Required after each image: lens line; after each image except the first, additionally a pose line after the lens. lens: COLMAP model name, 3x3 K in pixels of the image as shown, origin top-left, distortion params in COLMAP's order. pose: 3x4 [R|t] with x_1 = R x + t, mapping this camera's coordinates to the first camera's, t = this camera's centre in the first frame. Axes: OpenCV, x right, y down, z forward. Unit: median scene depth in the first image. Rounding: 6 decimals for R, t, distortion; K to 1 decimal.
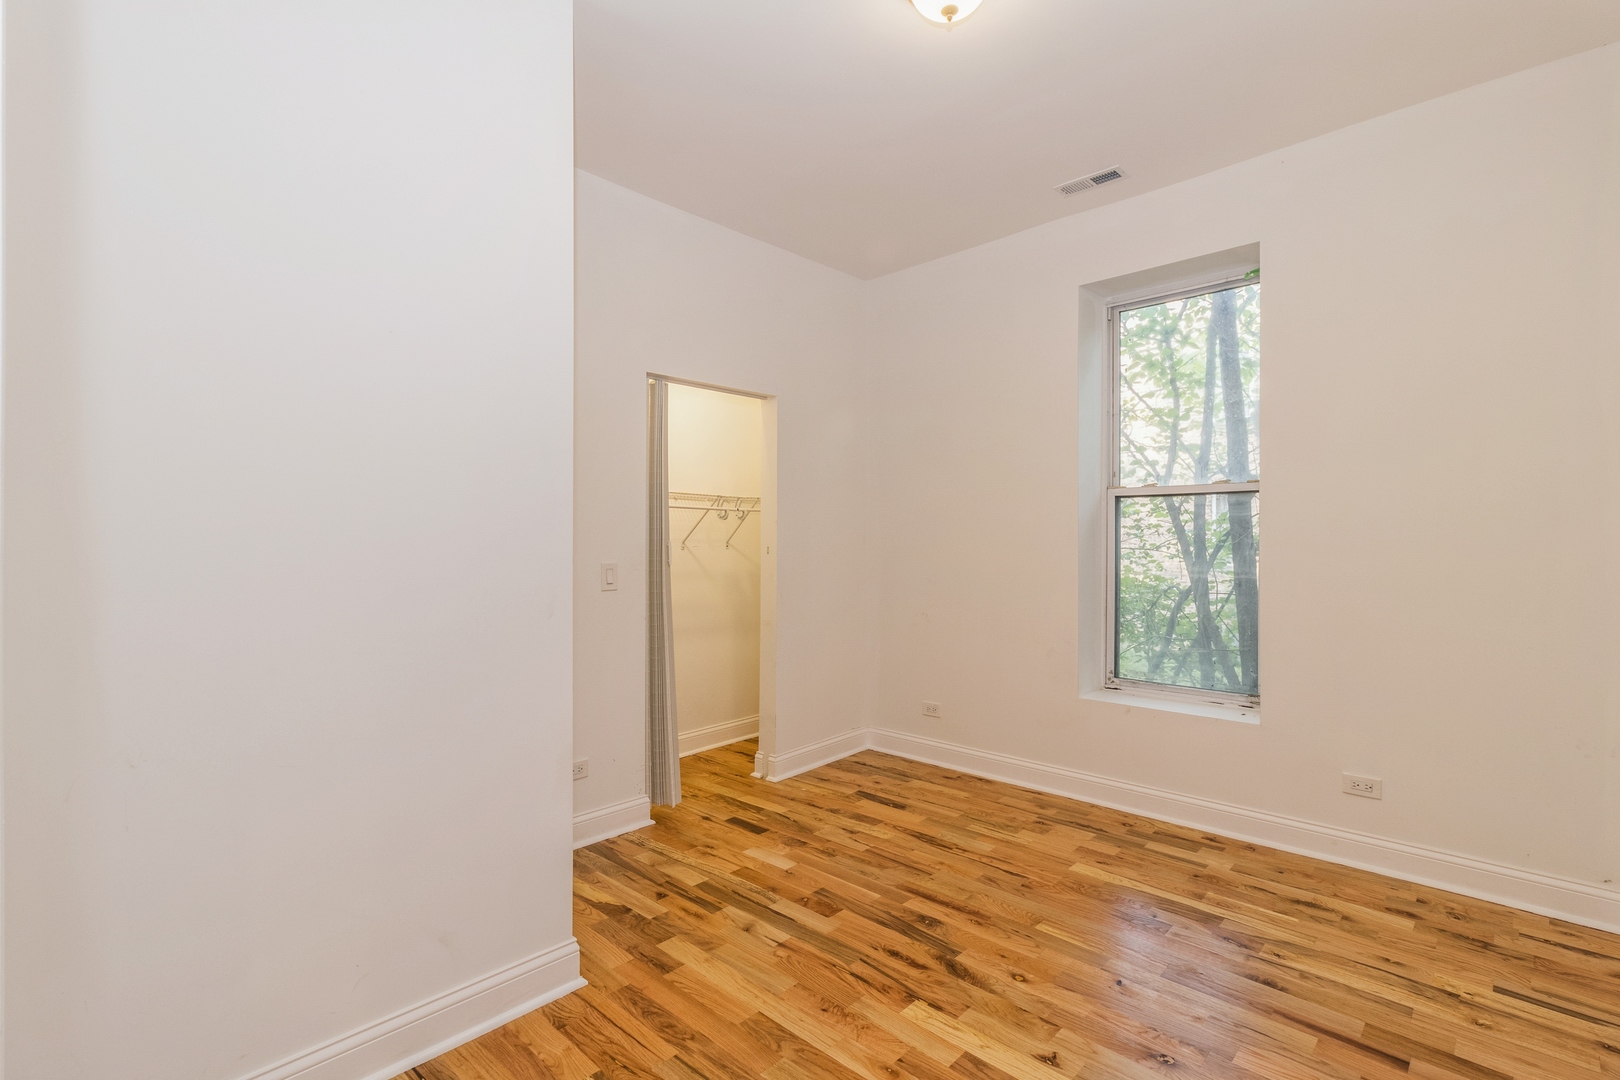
lens RADIAL K [[750.1, 0, 816.2], [0, 750.1, 543.7], [0, 0, 1]] dist [0.001078, 0.001592]
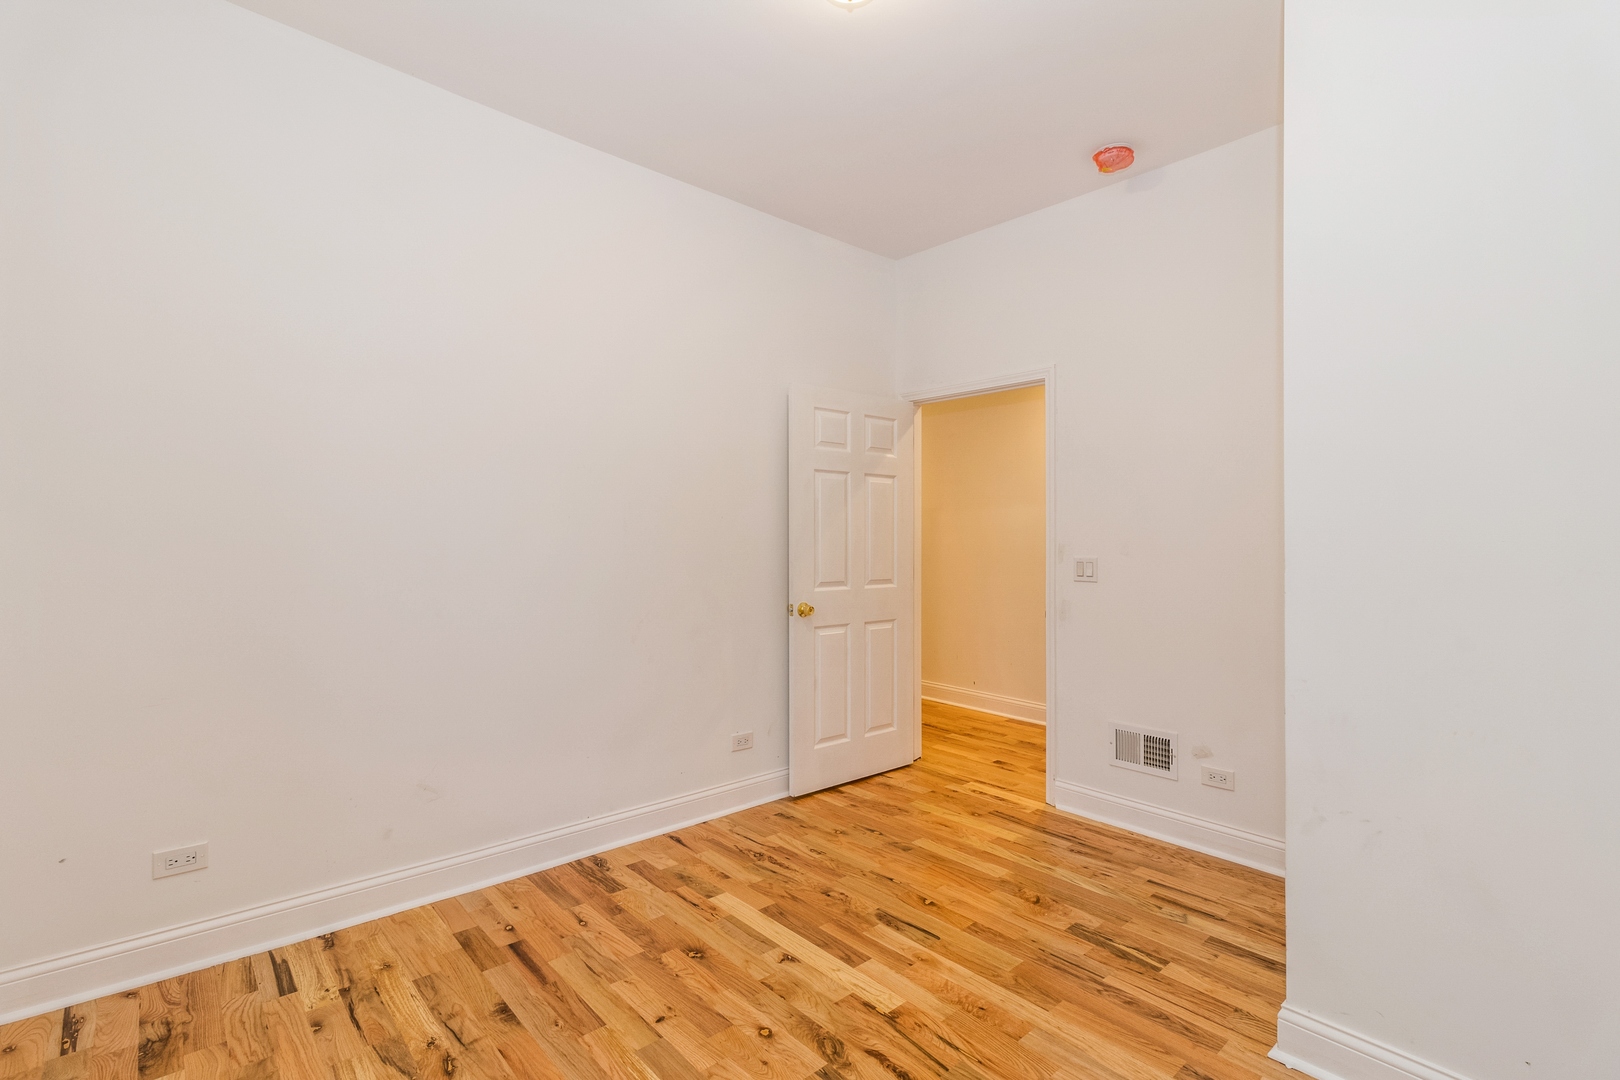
lens RADIAL K [[750.1, 0, 816.2], [0, 750.1, 543.7], [0, 0, 1]] dist [0.001078, 0.001592]
pose [[-0.996077, -0.003891, 0.088408, 0.141041], [-0.003739, 0.999991, 0.001878, 0.002343], [-0.088414, 0.001540, -0.996083, 1.969398]]
